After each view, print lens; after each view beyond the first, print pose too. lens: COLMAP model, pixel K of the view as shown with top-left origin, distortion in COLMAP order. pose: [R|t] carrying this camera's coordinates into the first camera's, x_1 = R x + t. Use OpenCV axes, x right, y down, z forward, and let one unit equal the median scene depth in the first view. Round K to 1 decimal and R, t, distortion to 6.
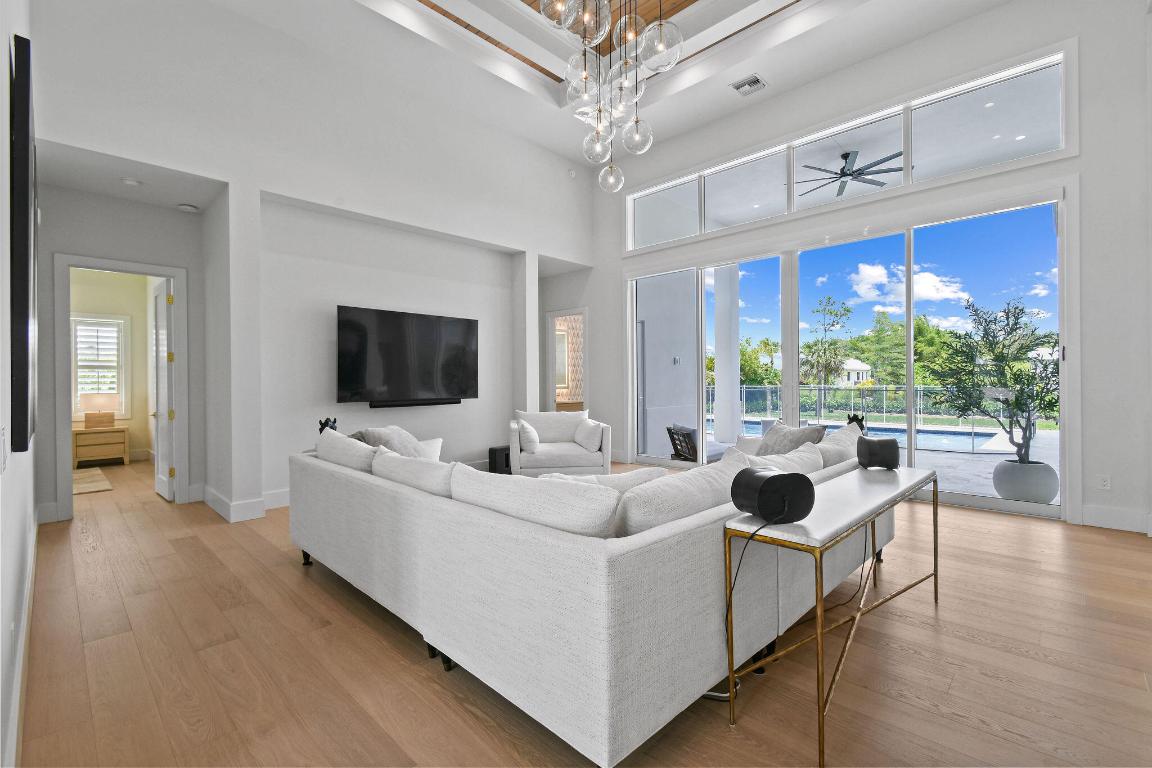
lens RADIAL K [[506.8, 0, 592.3], [0, 506.8, 383.6], [0, 0, 1]] dist [0.005482, -0.003273]
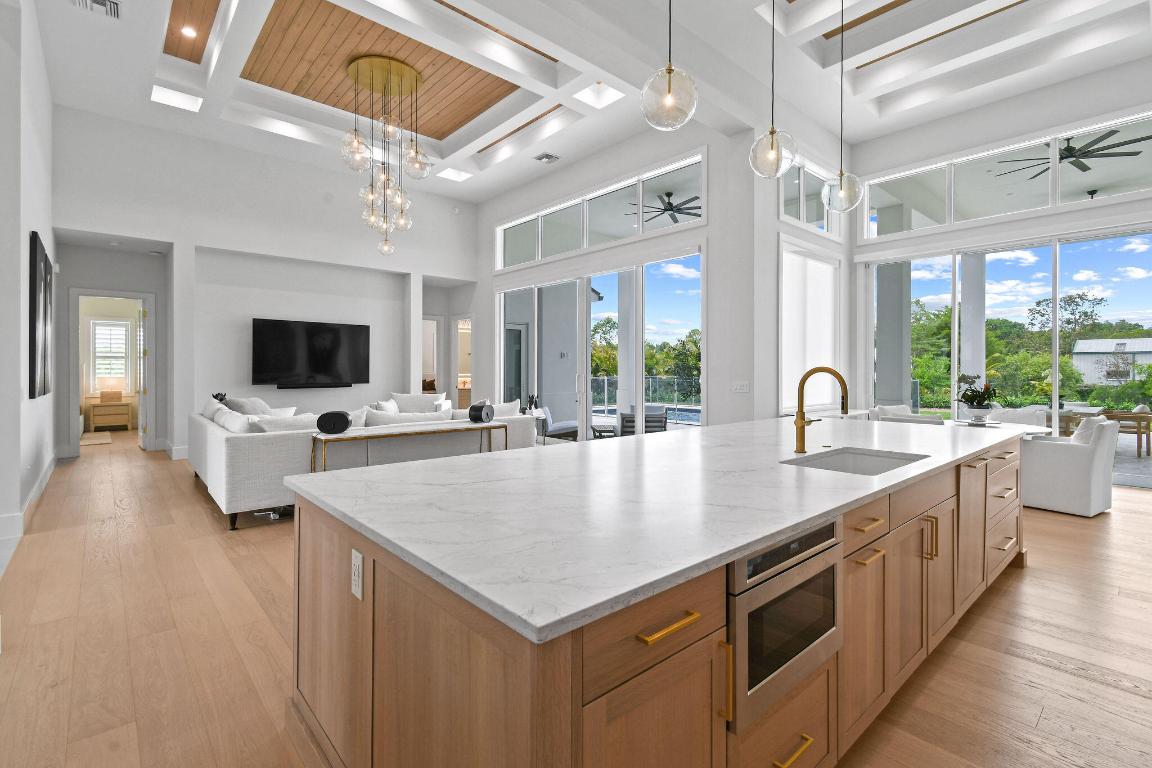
lens RADIAL K [[506.8, 0, 583.3], [0, 506.8, 374.2], [0, 0, 1]] dist [0.005482, -0.003273]
pose [[0.998218, 0.007278, -0.059222, 0.408684], [-0.007072, 0.999968, 0.003680, -0.003760], [0.059247, -0.003254, 0.998238, -0.310854]]
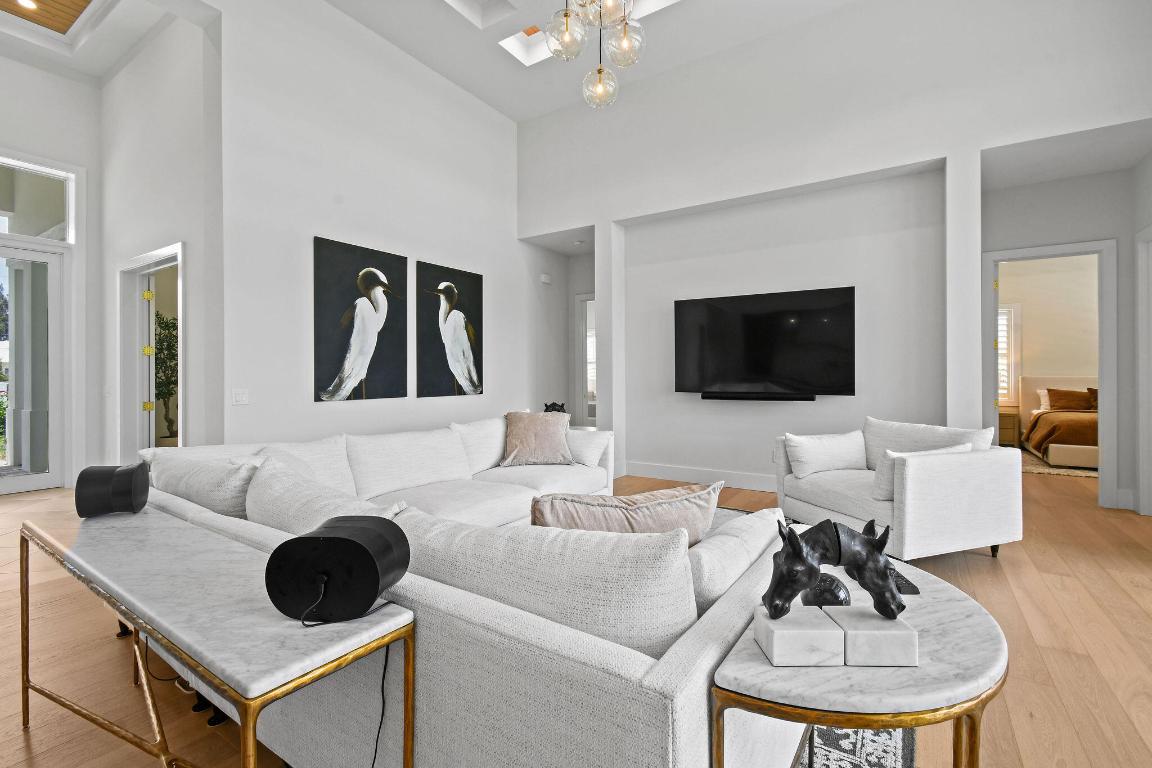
lens RADIAL K [[506.8, 0, 583.8], [0, 506.8, 375.2], [0, 0, 1]] dist [0.005482, -0.003273]
pose [[0.198912, 0.007845, -0.979986, 0.385186], [0.000287, 0.999967, 0.008063, -0.004922], [0.980017, -0.001885, 0.198904, 0.455769]]
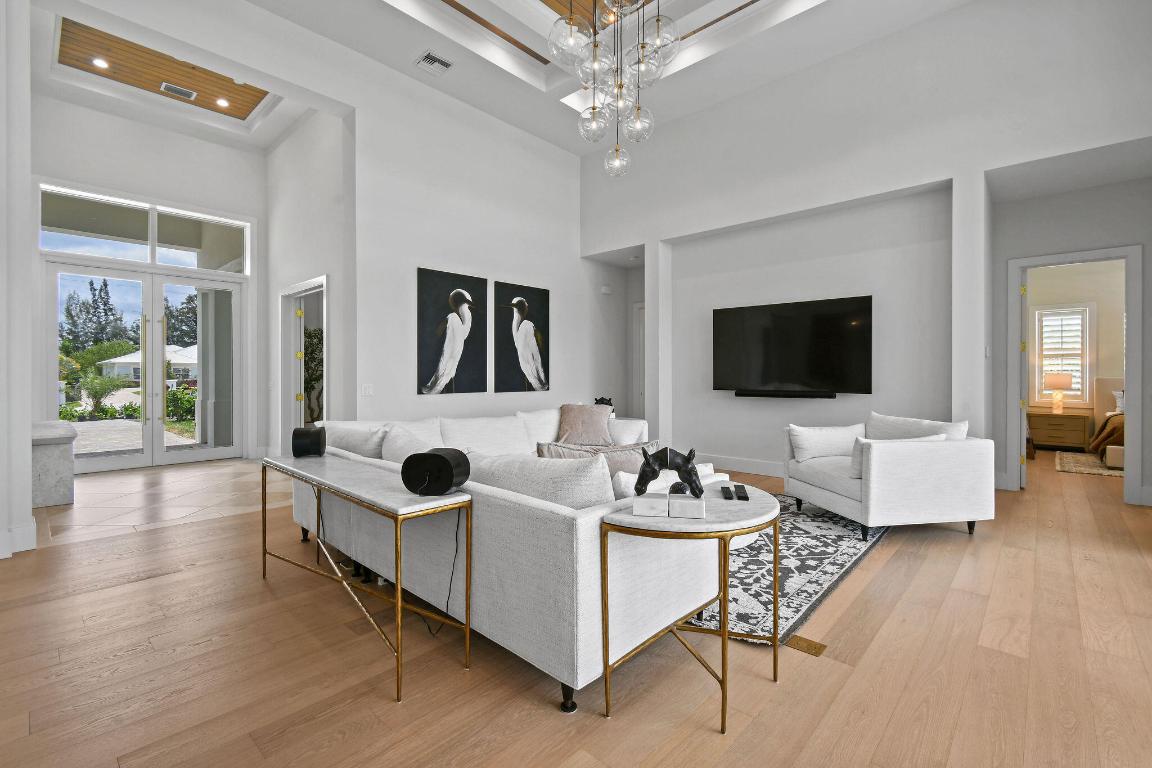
lens RADIAL K [[506.8, 0, 584.0], [0, 506.8, 371.3], [0, 0, 1]] dist [0.005482, -0.003273]
pose [[0.037210, 0.000547, -0.999307, 0.528783], [-0.001428, 0.999999, 0.000494, -0.005402], [0.999306, 0.001409, 0.037211, 0.491715]]
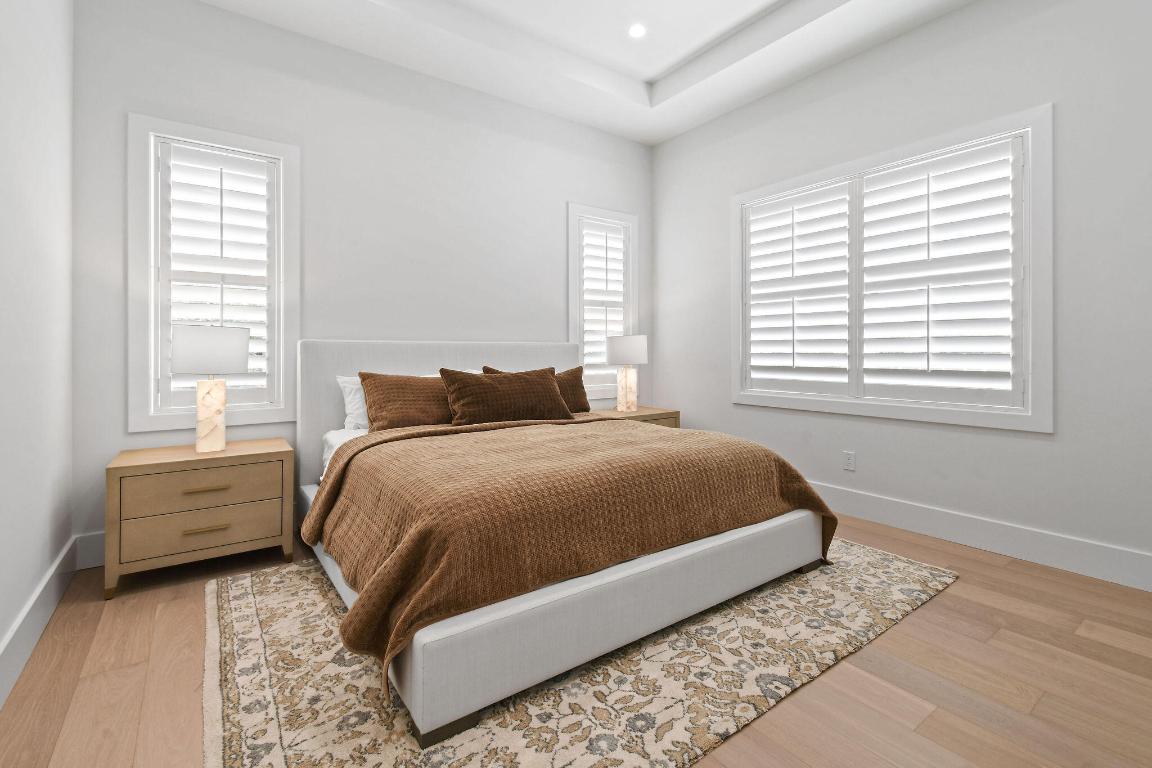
lens RADIAL K [[506.8, 0, 571.3], [0, 506.8, 355.5], [0, 0, 1]] dist [0.005482, -0.003273]
pose [[0.985799, 0.007910, -0.167741, -0.259049], [-0.006237, 0.999925, 0.010502, 0.013991], [0.167812, -0.009306, 0.985775, 1.285270]]
